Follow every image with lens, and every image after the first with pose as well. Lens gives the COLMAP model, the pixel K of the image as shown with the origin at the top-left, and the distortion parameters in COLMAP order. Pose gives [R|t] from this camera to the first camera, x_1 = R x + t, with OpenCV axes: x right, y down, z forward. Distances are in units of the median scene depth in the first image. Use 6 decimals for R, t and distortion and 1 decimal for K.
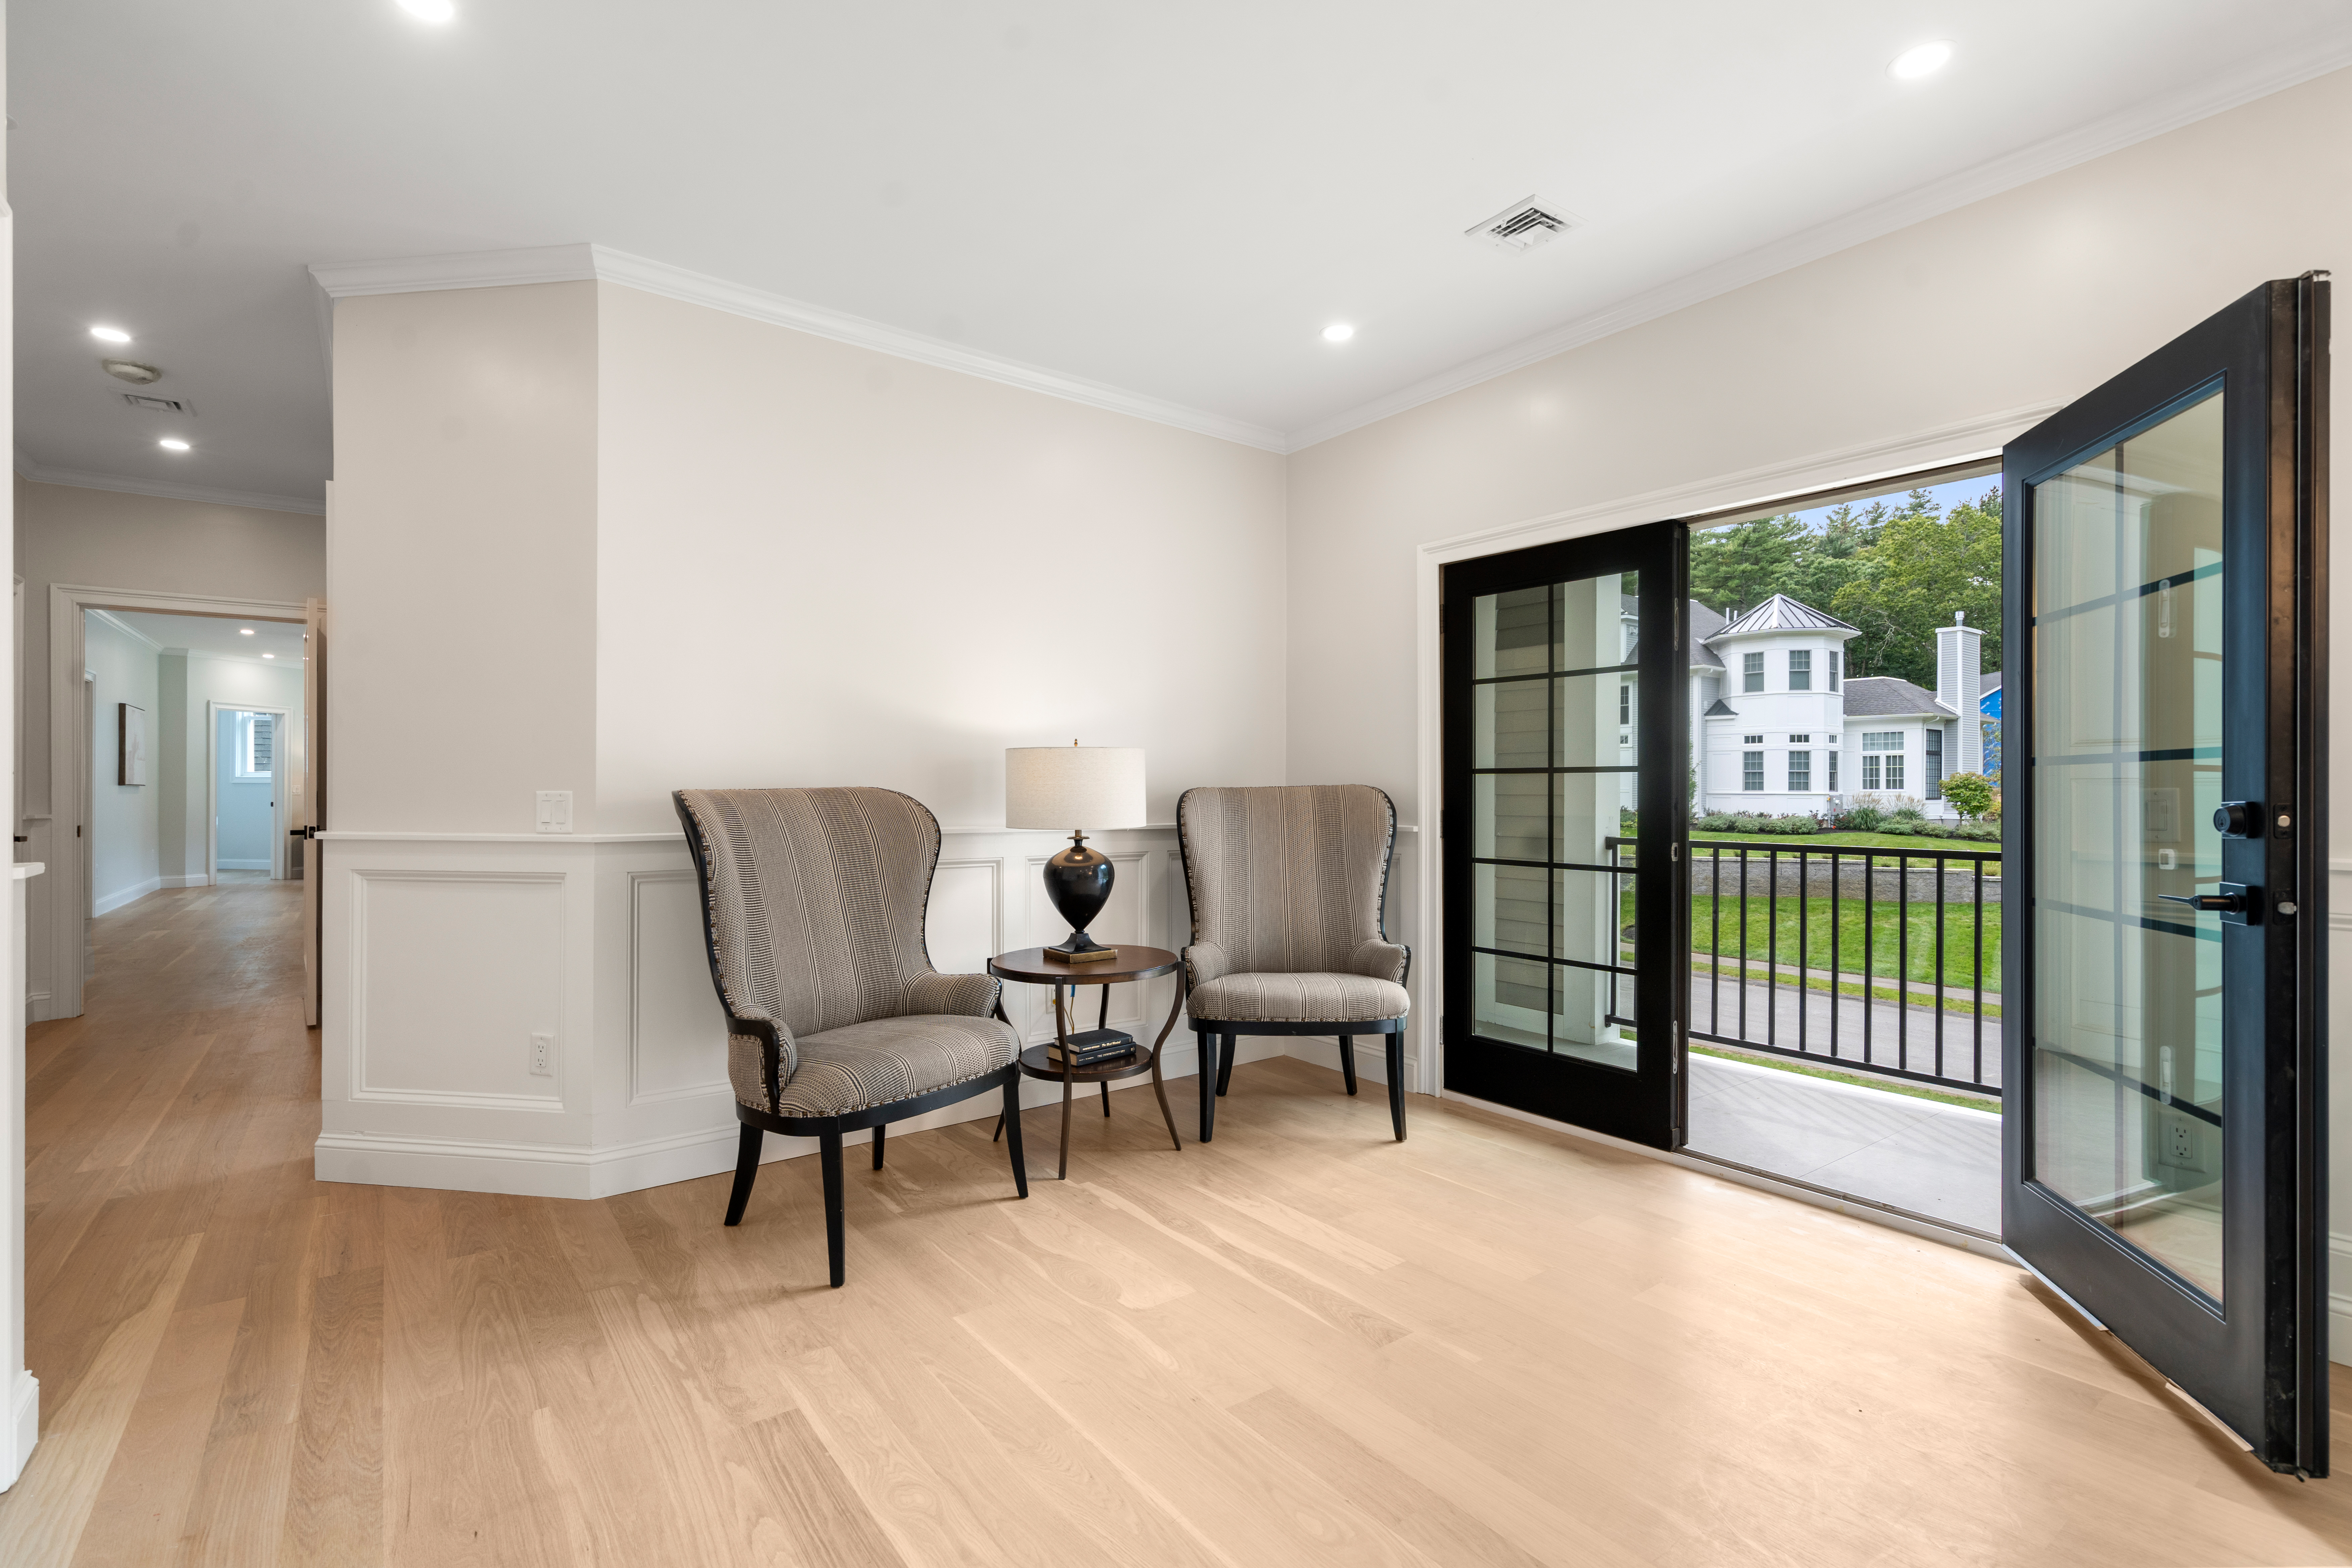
lens RADIAL K [[1065.8, 0, 1174.0], [0, 1065.8, 795.0], [0, 0, 1]] dist [0.002089, 0.000213]
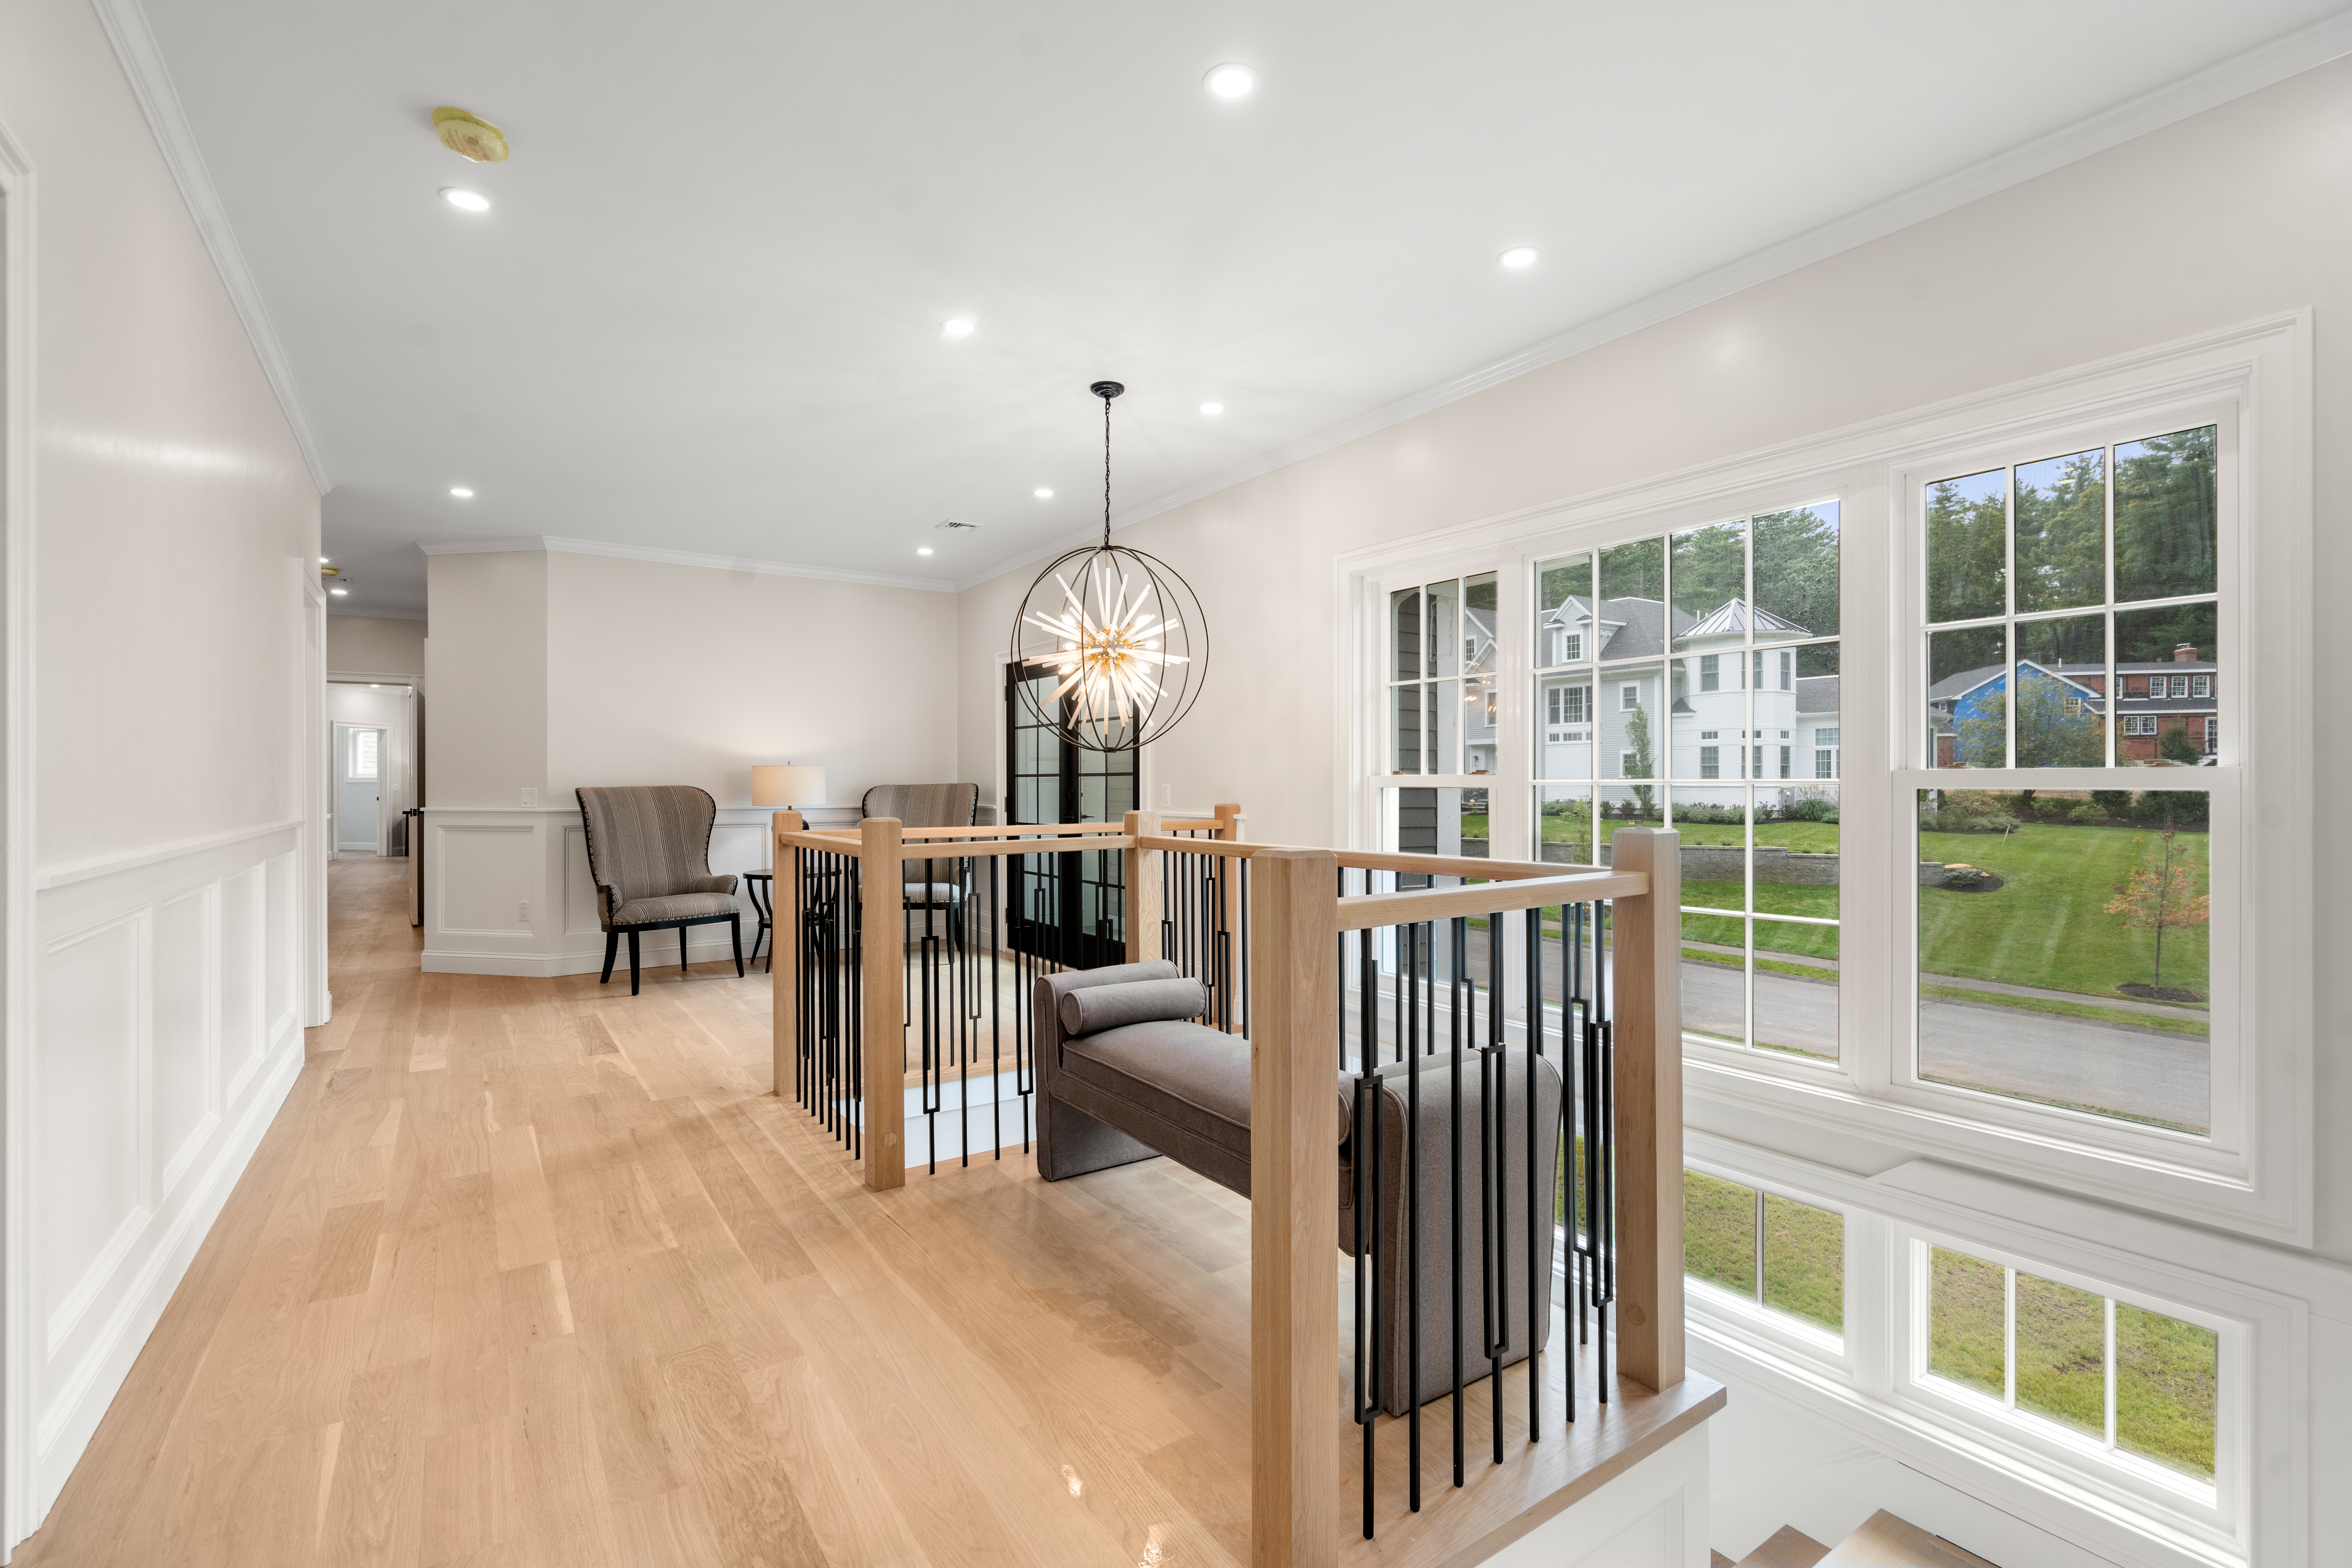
lens RADIAL K [[1050.8, 0, 1173.3], [0, 1050.8, 793.9], [0, 0, 1]] dist [0.000983, 0.000058]
pose [[0.998962, -0.003300, -0.045433, 0.624755], [0.003489, 0.999986, 0.004079, 0.003079], [0.045419, -0.004233, 0.998959, -0.811202]]
